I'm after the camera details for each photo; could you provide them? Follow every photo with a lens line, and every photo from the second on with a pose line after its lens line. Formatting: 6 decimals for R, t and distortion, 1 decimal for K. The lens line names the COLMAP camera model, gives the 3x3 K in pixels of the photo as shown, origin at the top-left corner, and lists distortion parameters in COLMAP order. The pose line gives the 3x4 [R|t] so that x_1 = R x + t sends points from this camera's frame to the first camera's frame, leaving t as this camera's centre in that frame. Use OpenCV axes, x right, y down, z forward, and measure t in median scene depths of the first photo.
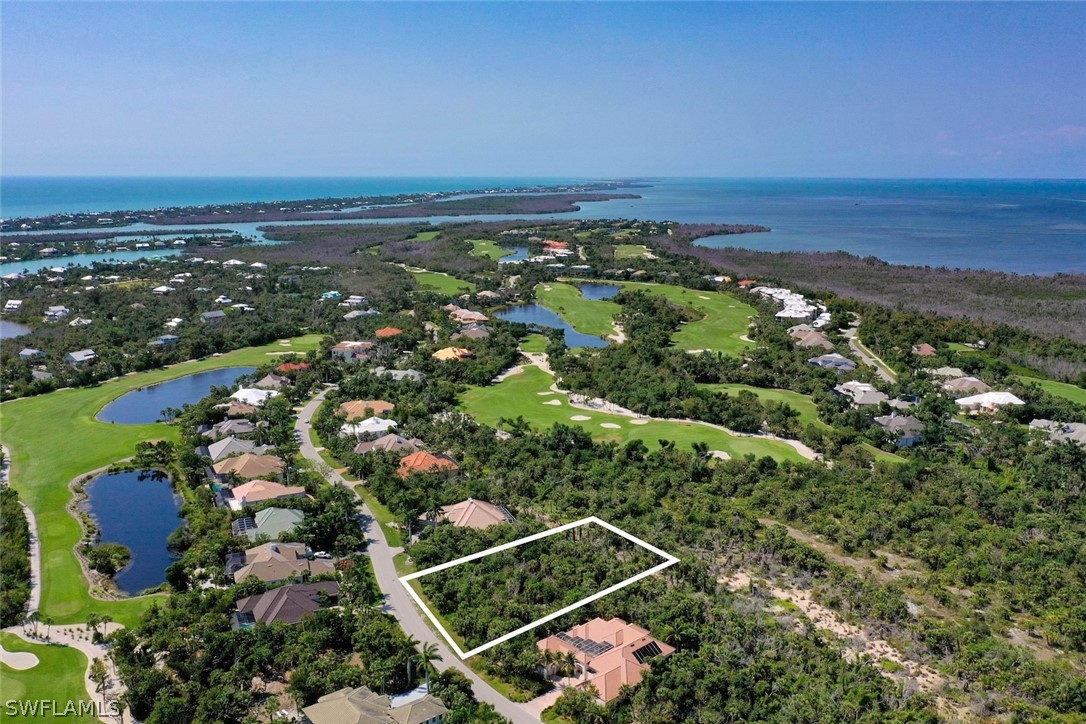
lens RADIAL K [[896.8, 0, 543.0], [0, 896.8, 362.0], [0, 0, 1]] dist [-0.004975, 0.008277]
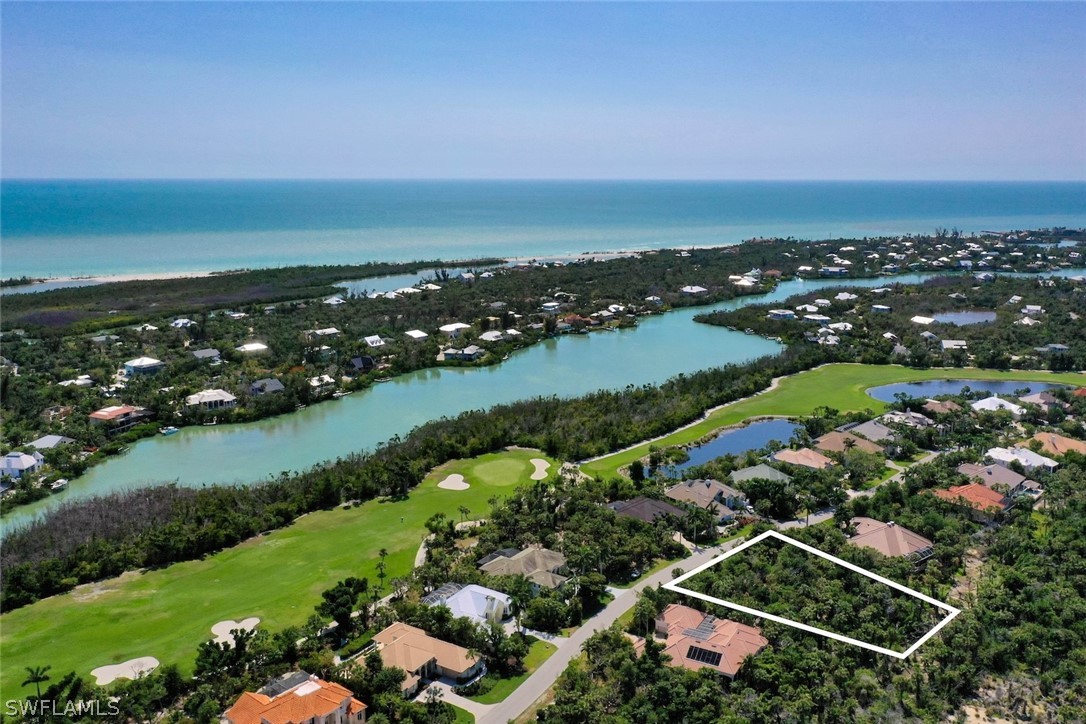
lens RADIAL K [[896.8, 0, 543.0], [0, 896.8, 362.0], [0, 0, 1]] dist [-0.004975, 0.008277]
pose [[0.296170, 0.192890, -0.935455, 0.446102], [-0.197967, 0.970525, 0.137444, -0.046193], [0.934394, 0.144483, 0.325626, 0.217443]]
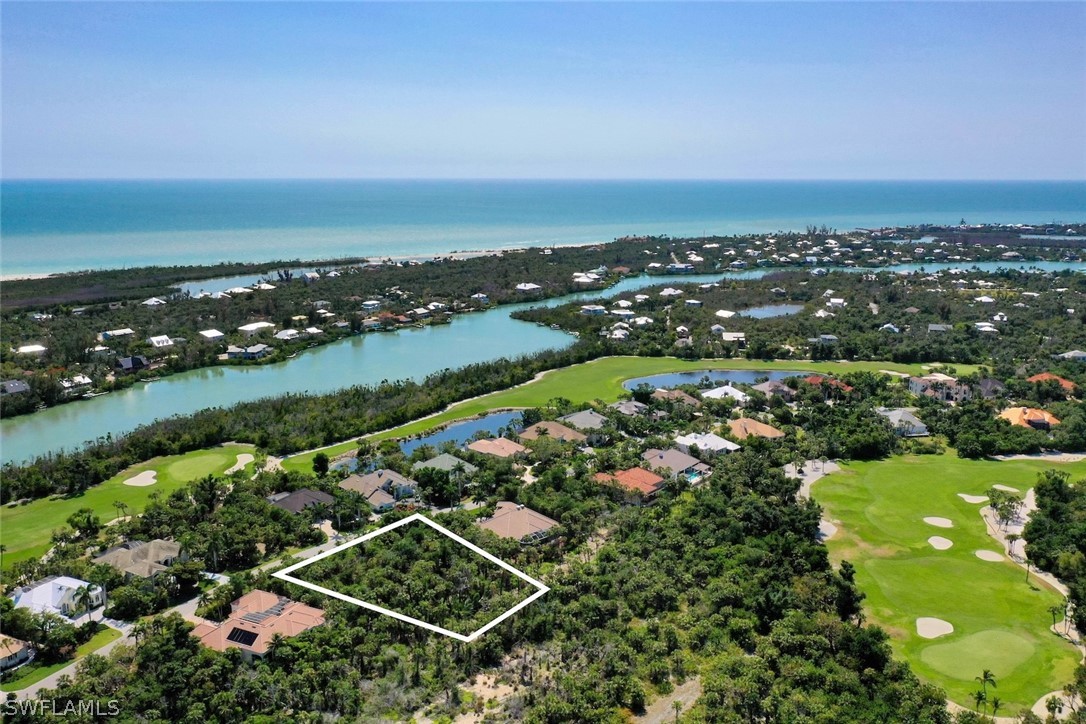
lens RADIAL K [[896.8, 0, 543.0], [0, 896.8, 362.0], [0, 0, 1]] dist [-0.004975, 0.008277]
pose [[0.366284, 0.188168, -0.911279, 0.537136], [-0.192348, 0.973499, 0.123702, -0.085899], [0.910406, 0.129973, 0.392770, 0.412474]]
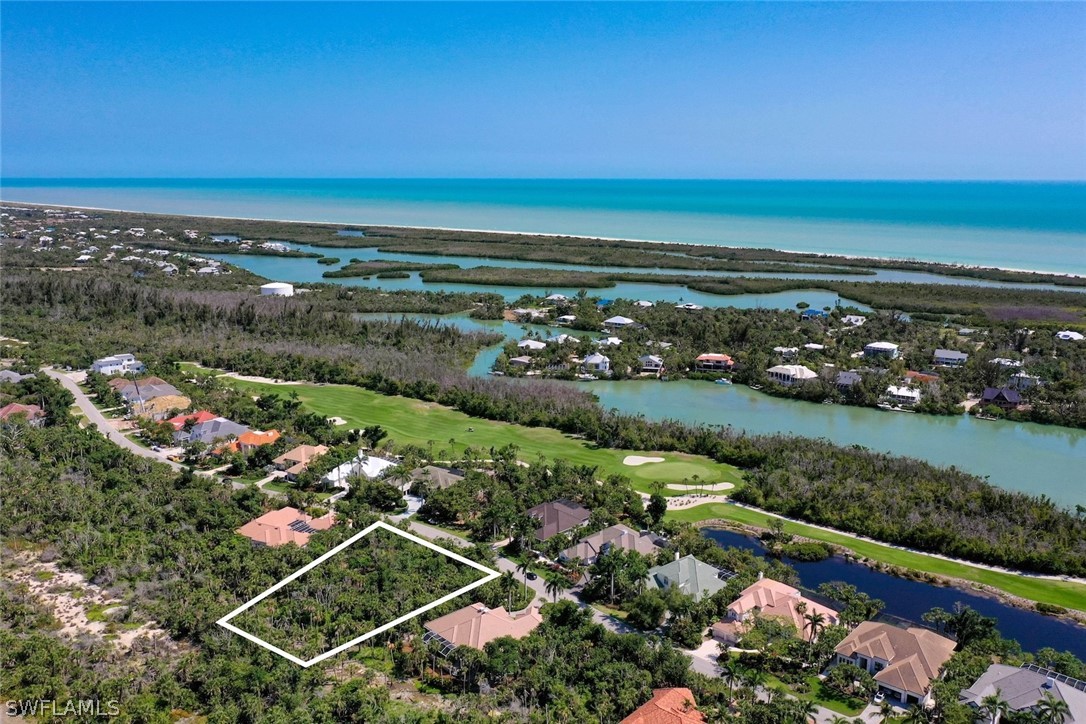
lens RADIAL K [[900.3, 0, 543.0], [0, 900.3, 362.0], [0, 0, 1]] dist [0.004837, -0.005272]
pose [[-0.934197, 0.067631, -0.350289, 0.081722], [-0.078770, 0.918533, 0.387417, -0.219697], [0.347953, 0.389516, -0.852764, 1.056399]]
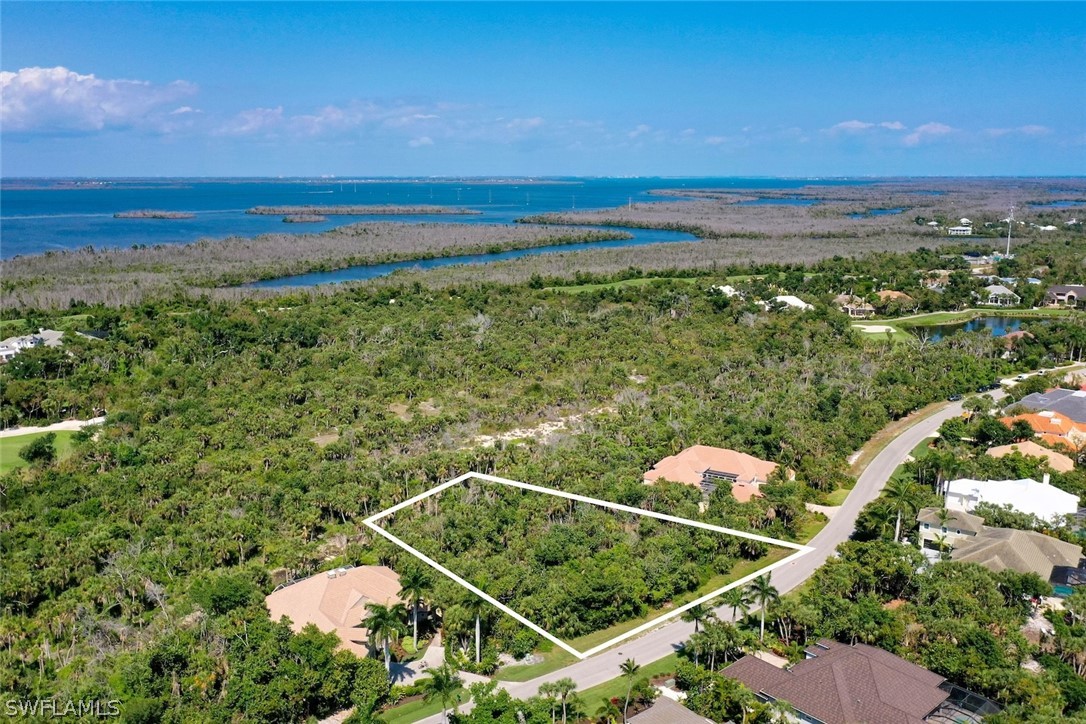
lens RADIAL K [[900.3, 0, 543.0], [0, 900.3, 362.0], [0, 0, 1]] dist [0.004837, -0.005272]
pose [[-0.289275, -0.198500, 0.936439, -0.356189], [0.198619, 0.944527, 0.261570, -0.033871], [-0.936414, 0.261661, -0.233802, 0.658383]]
